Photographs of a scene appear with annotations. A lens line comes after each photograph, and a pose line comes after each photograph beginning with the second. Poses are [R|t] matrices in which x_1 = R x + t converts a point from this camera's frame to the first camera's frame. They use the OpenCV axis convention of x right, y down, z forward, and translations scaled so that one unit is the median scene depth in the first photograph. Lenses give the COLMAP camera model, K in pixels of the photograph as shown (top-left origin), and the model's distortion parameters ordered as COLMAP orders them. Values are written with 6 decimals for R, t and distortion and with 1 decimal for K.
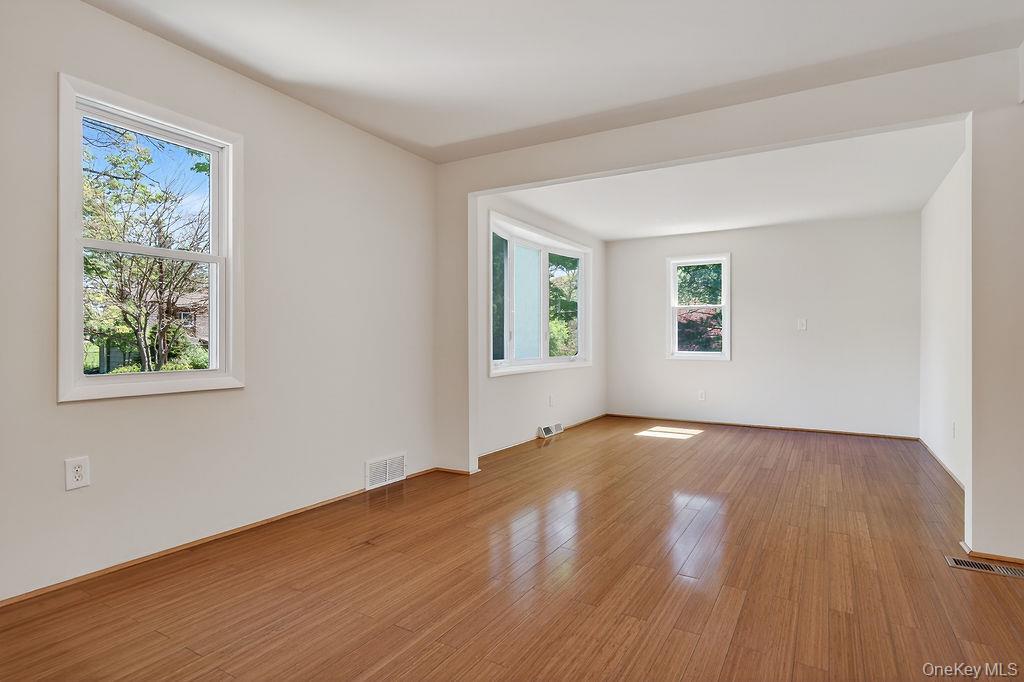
lens RADIAL K [[532.3, 0, 518.1], [0, 532.3, 342.4], [0, 0, 1]] dist [-0.003913, -0.000830]
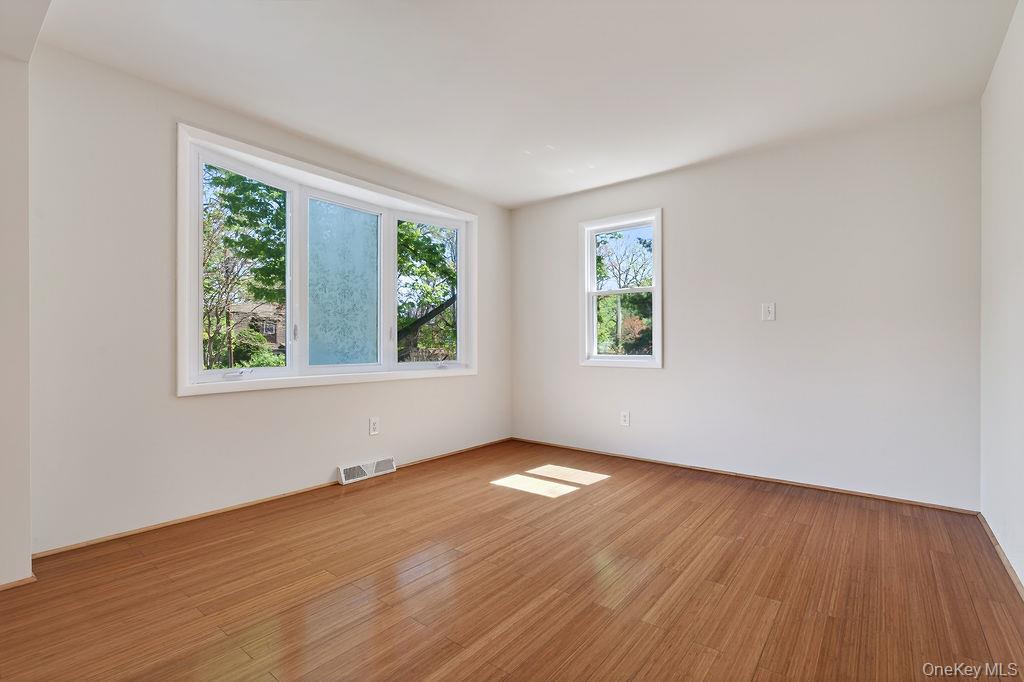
lens RADIAL K [[466.4, 0, 514.5], [0, 466.4, 348.8], [0, 0, 1]] dist [0.003975, 0.000407]
pose [[0.990098, -0.003731, -0.140327, 0.300413], [0.004453, 0.999978, 0.004834, 0.006166], [0.140306, -0.005411, 0.990093, 0.391167]]
